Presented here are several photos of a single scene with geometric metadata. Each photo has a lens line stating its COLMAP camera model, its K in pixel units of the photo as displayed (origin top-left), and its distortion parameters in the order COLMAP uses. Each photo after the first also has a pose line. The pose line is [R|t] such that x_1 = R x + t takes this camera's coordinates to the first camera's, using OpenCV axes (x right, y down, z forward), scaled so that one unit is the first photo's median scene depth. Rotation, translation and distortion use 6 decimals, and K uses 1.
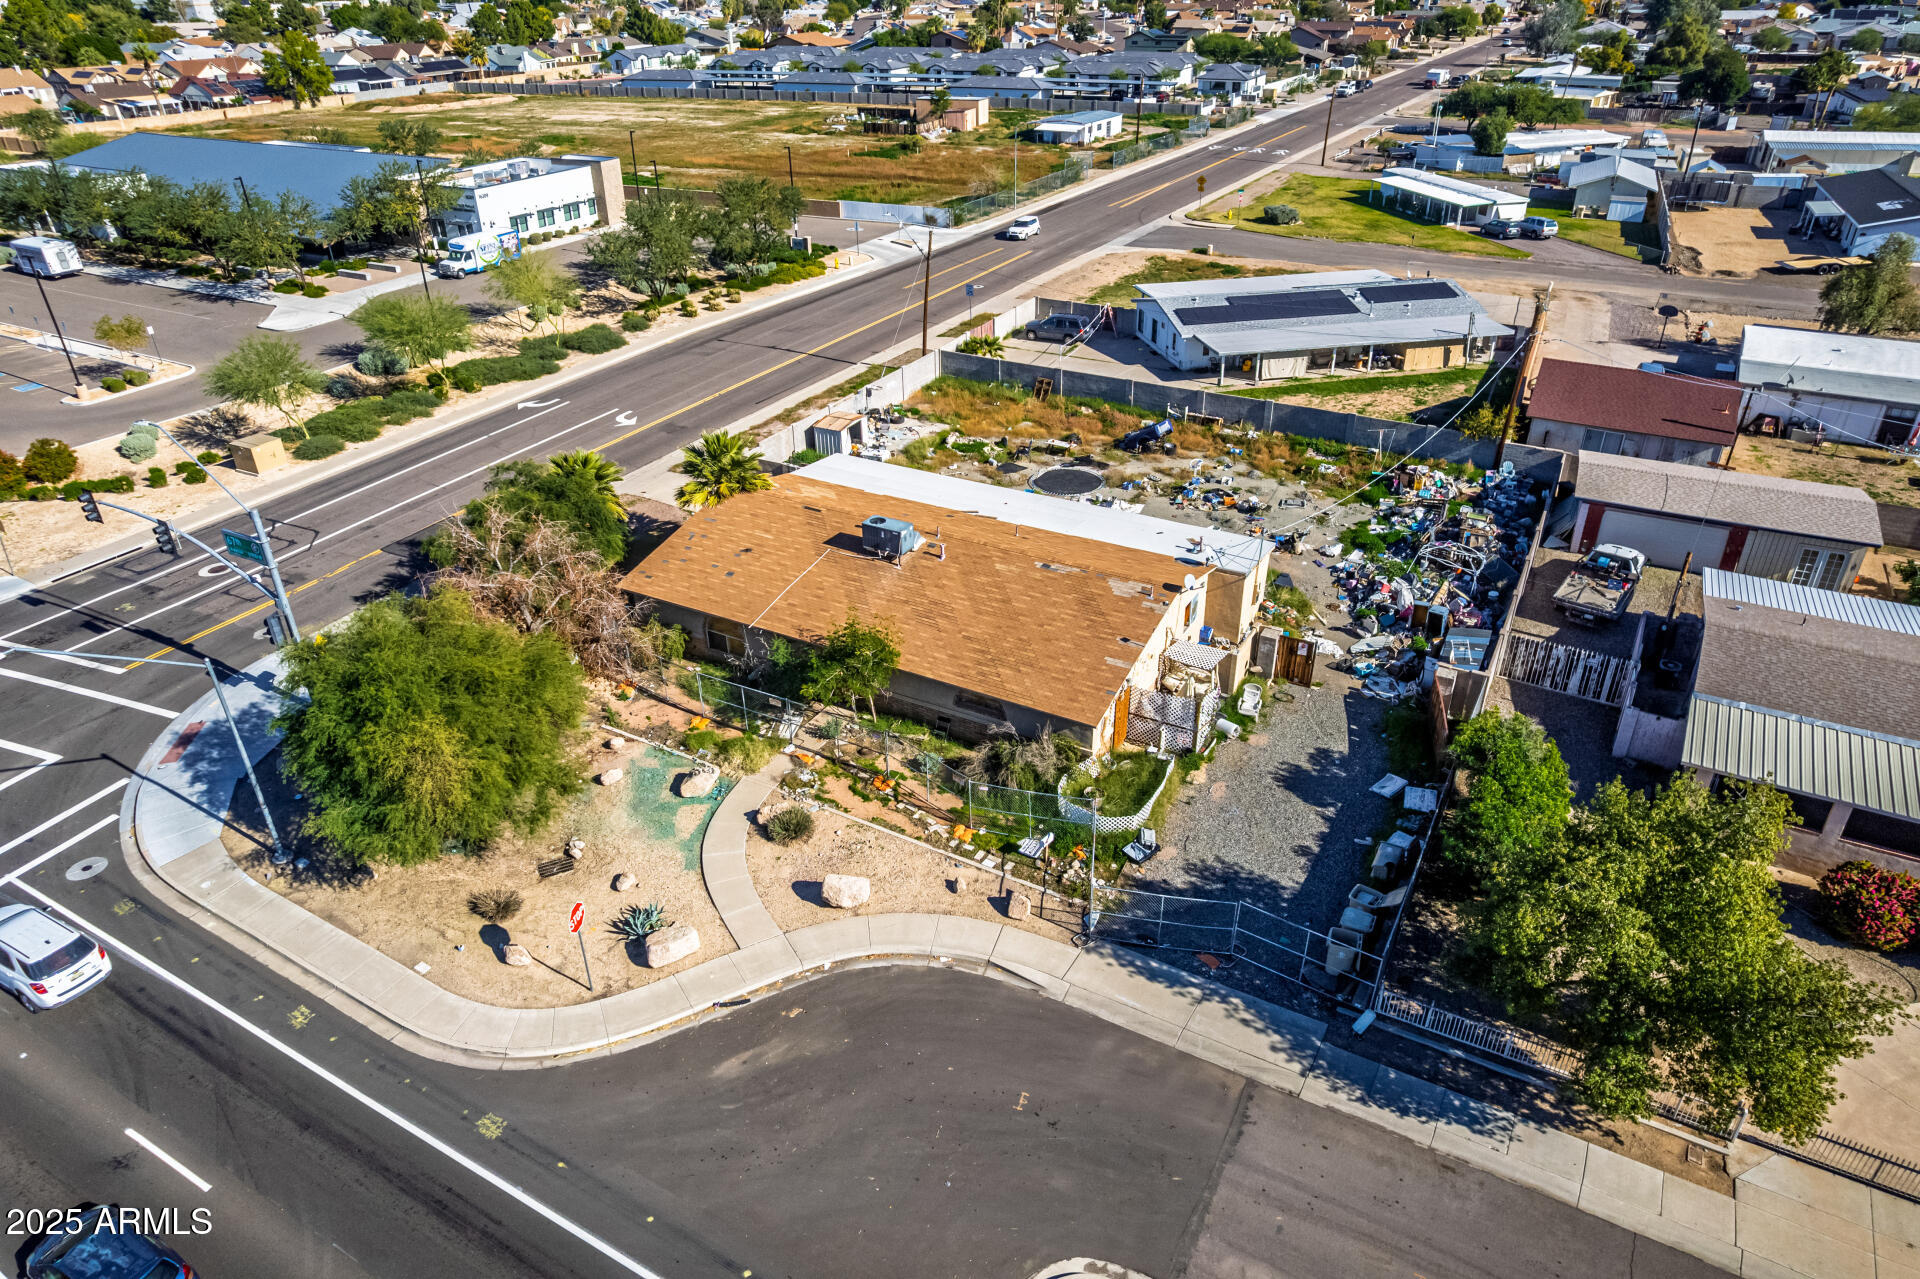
lens RADIAL K [[1249.5, 0, 960.0], [0, 1249.5, 639.5], [0, 0, 1]] dist [-0.093523, 0.095101]
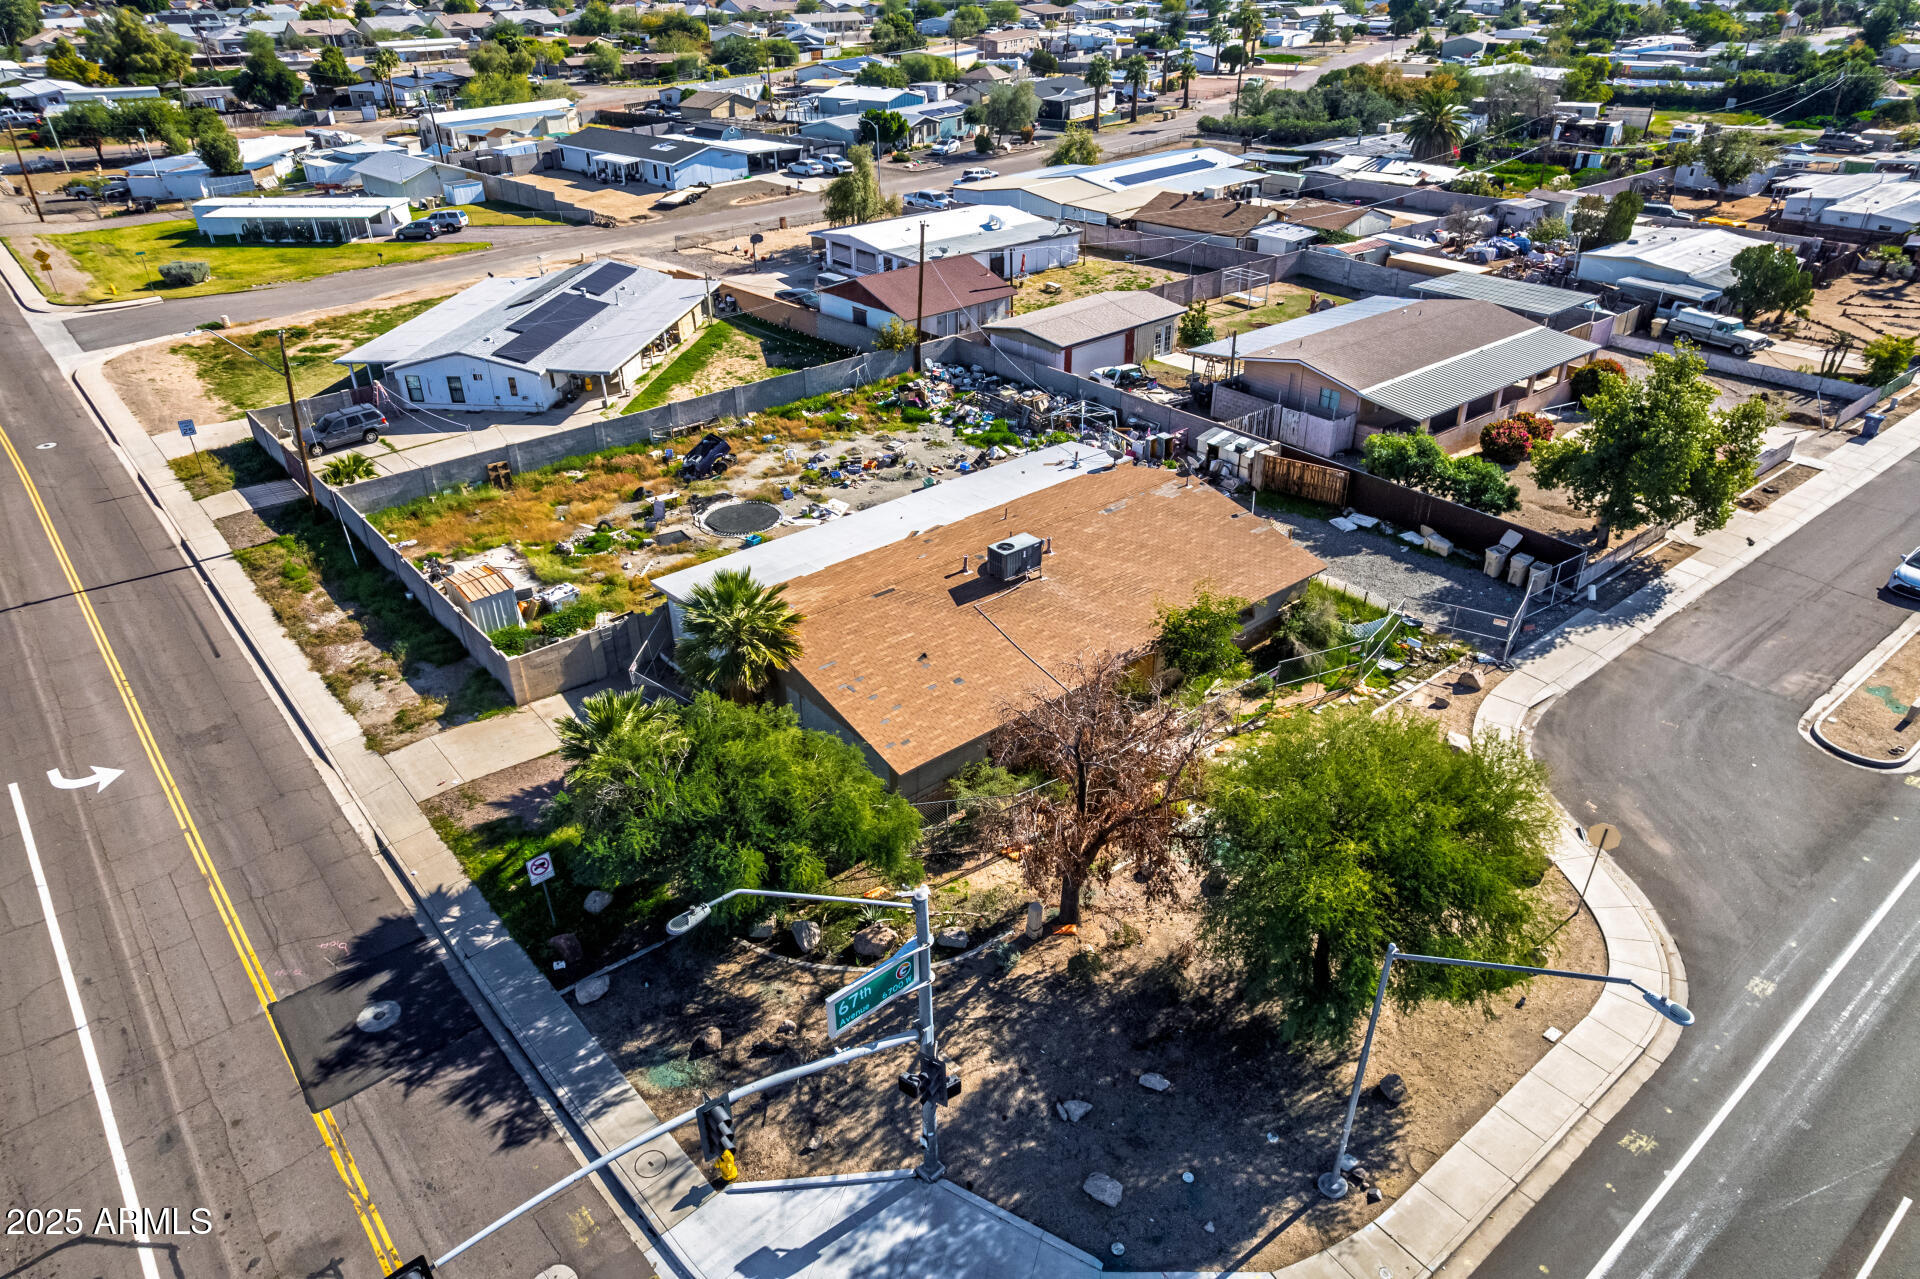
lens RADIAL K [[1249.5, 0, 960.0], [0, 1249.5, 639.5], [0, 0, 1]] dist [-0.093523, 0.095101]
pose [[0.343054, -0.457861, 0.820169, -0.617908], [0.464580, 0.841586, 0.275496, -0.220289], [-0.816382, 0.286524, 0.501423, 0.427488]]
